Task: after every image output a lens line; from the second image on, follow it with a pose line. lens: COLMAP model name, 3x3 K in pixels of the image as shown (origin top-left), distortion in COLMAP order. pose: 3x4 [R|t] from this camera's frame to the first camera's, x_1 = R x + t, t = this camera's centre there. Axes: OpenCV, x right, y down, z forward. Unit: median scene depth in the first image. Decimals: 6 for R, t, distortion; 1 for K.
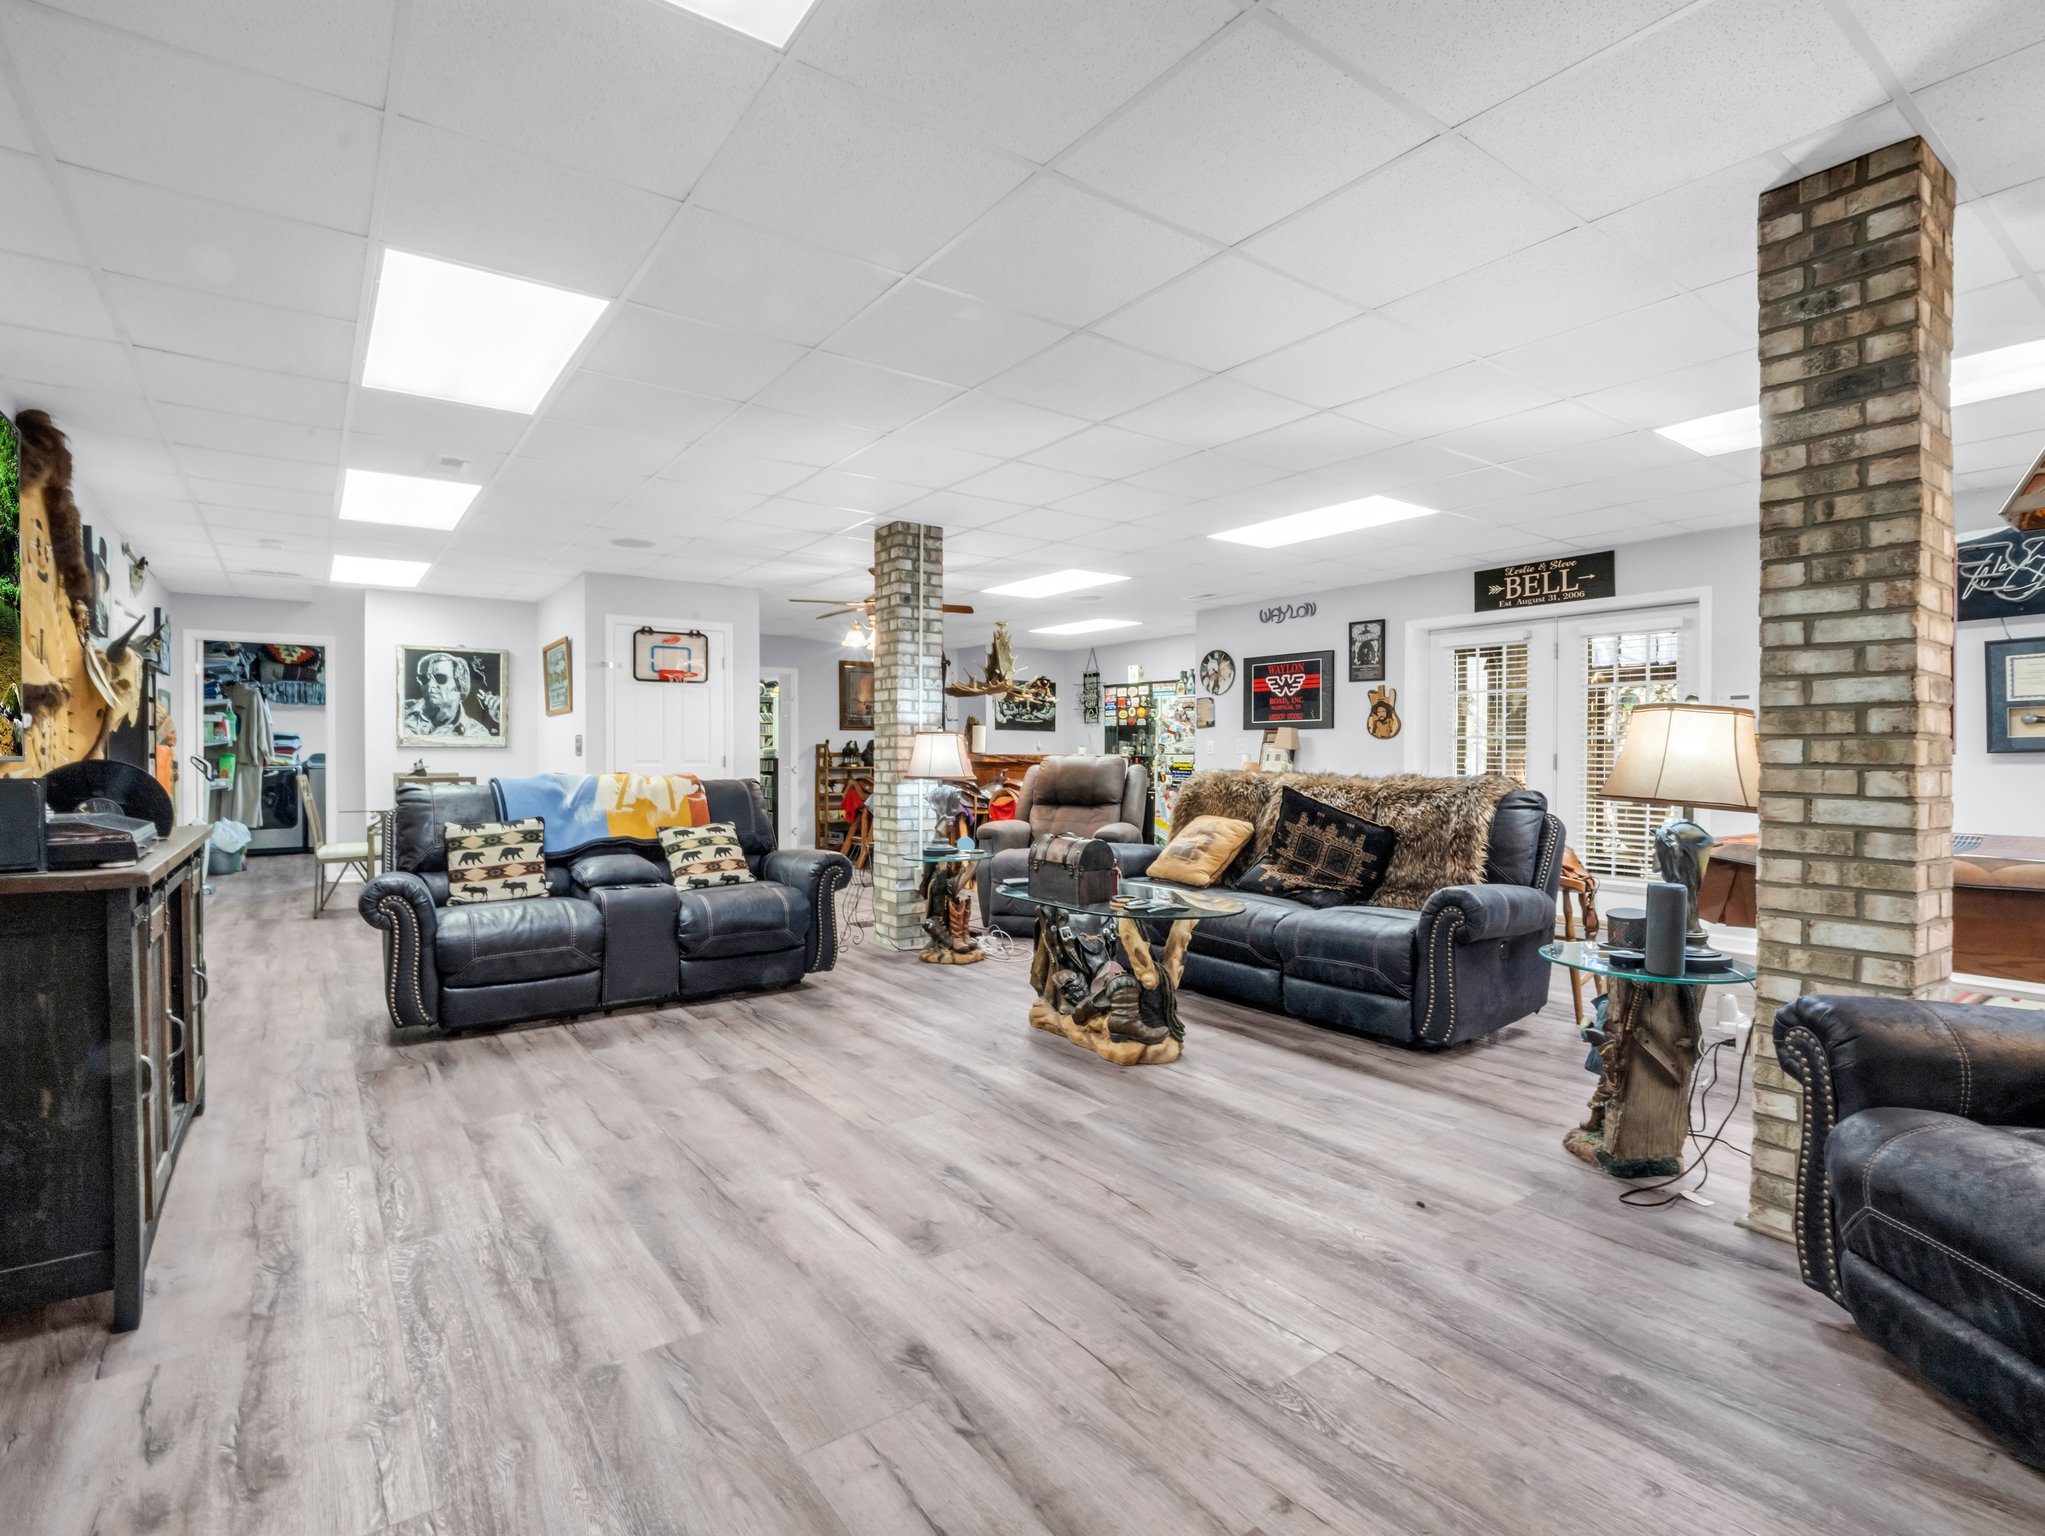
lens RADIAL K [[1006.8, 0, 1022.5], [0, 1006.8, 768.0], [0, 0, 1]] dist [-0.000834, -0.000167]
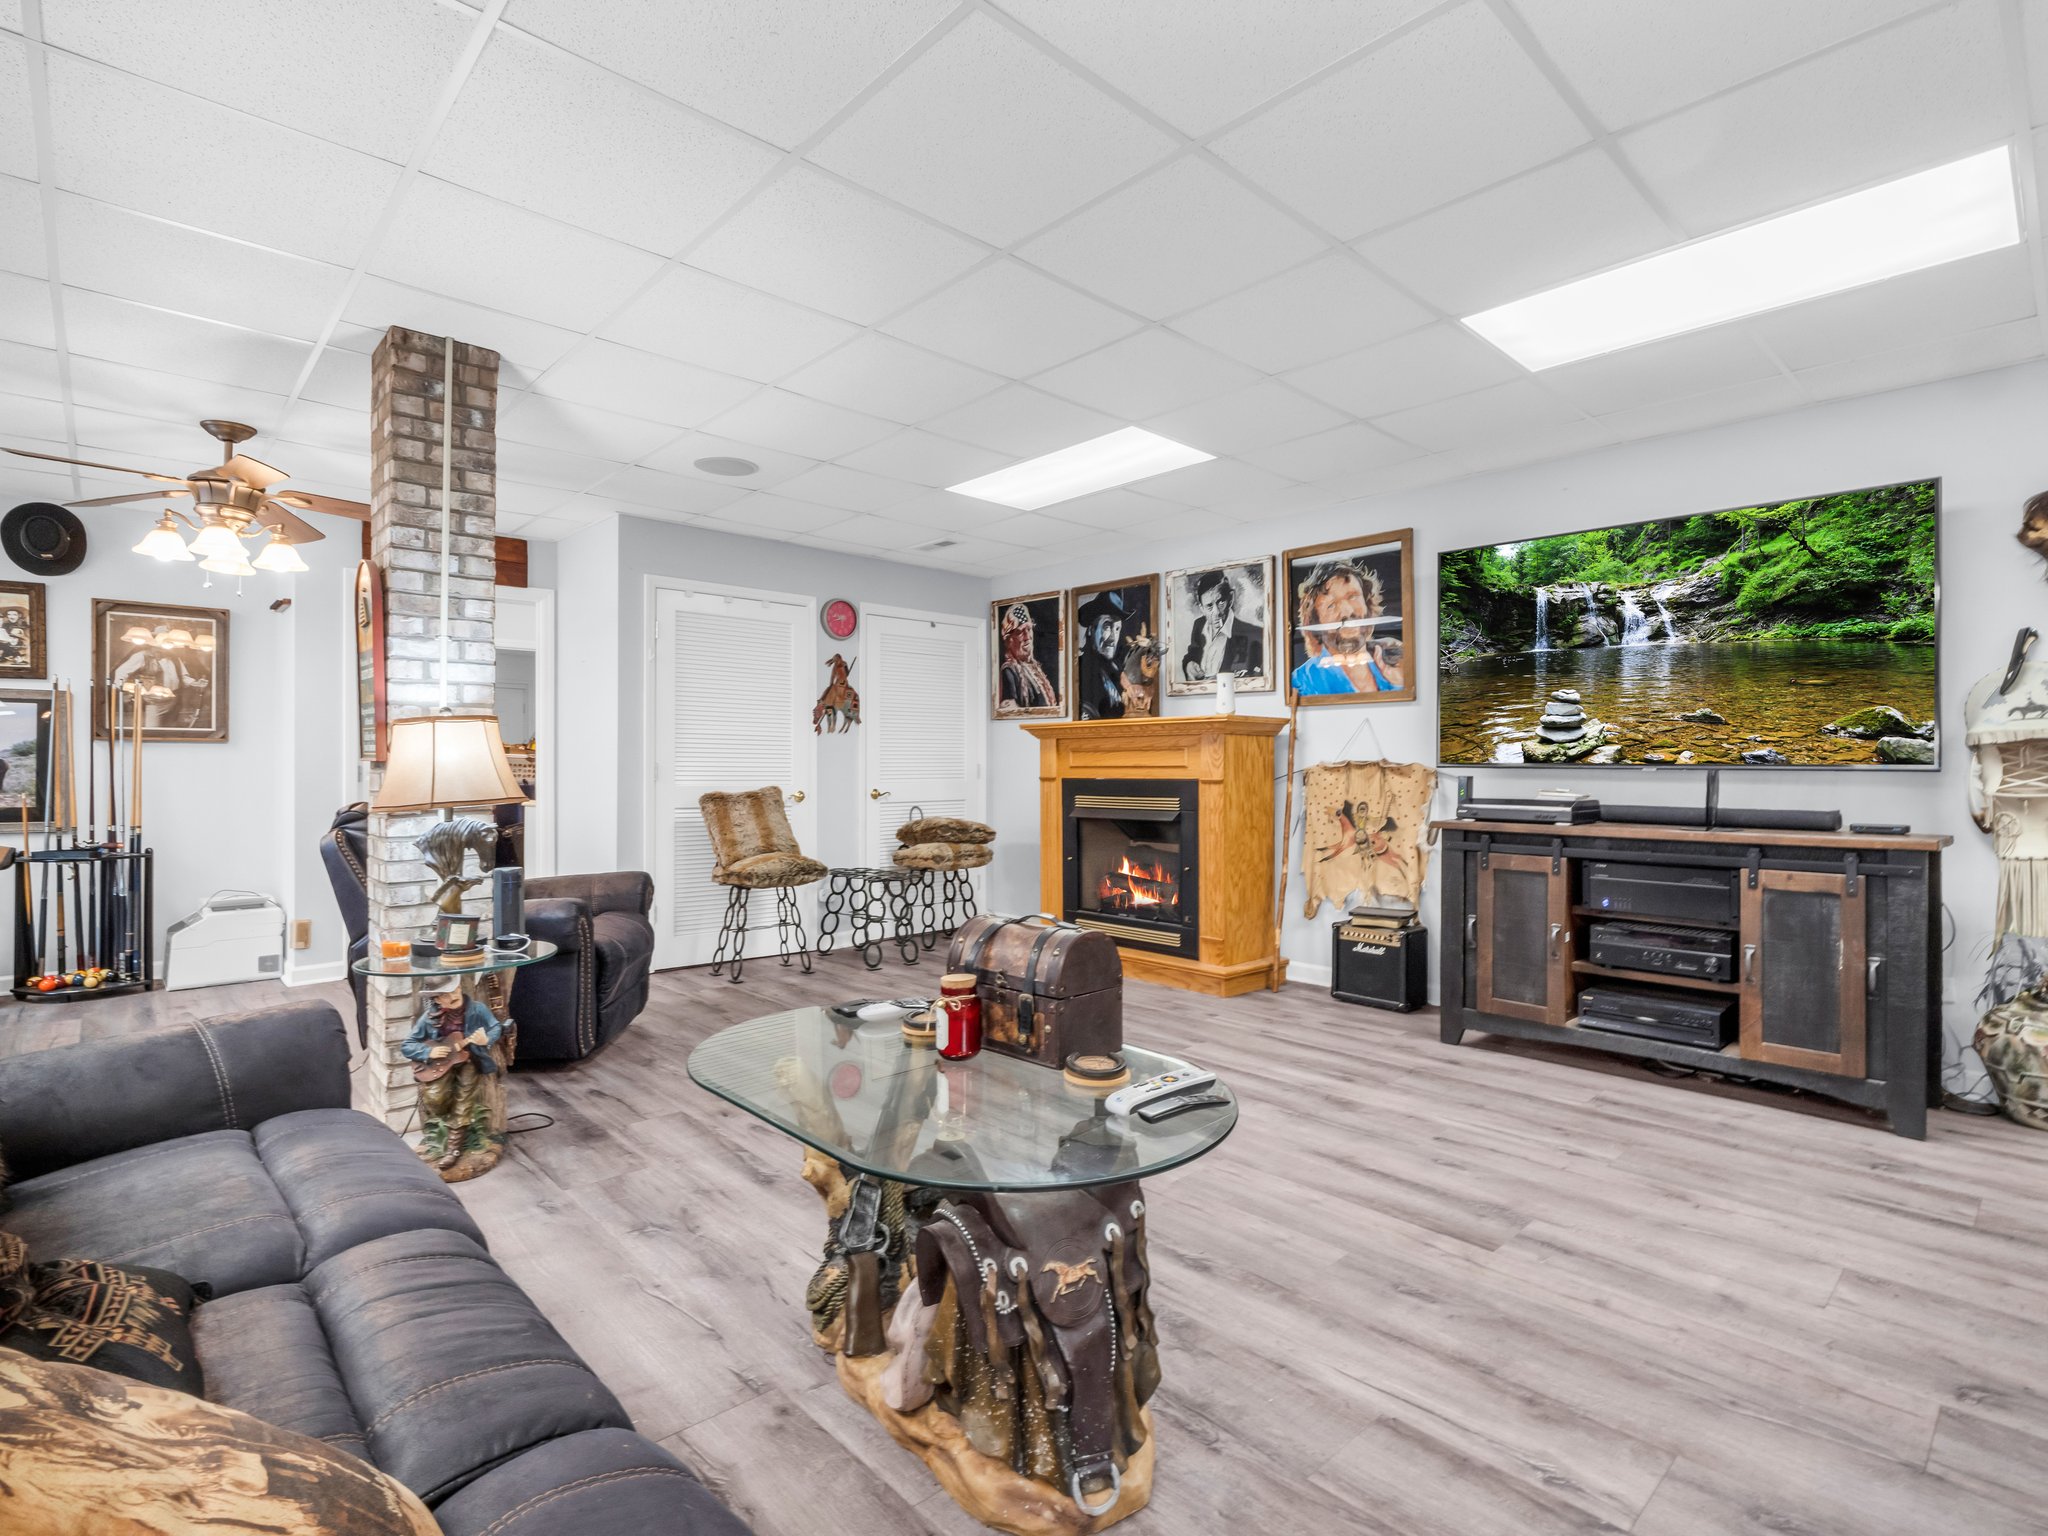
lens RADIAL K [[1044.4, 0, 1024.0], [0, 1044.4, 768.0], [0, 0, 1]] dist [0.001985, 0.000004]
pose [[-0.993014, -0.002612, -0.117970, 0.112864], [-0.004625, 0.999848, 0.016799, -0.018429], [0.117908, 0.017227, -0.992875, 1.493156]]
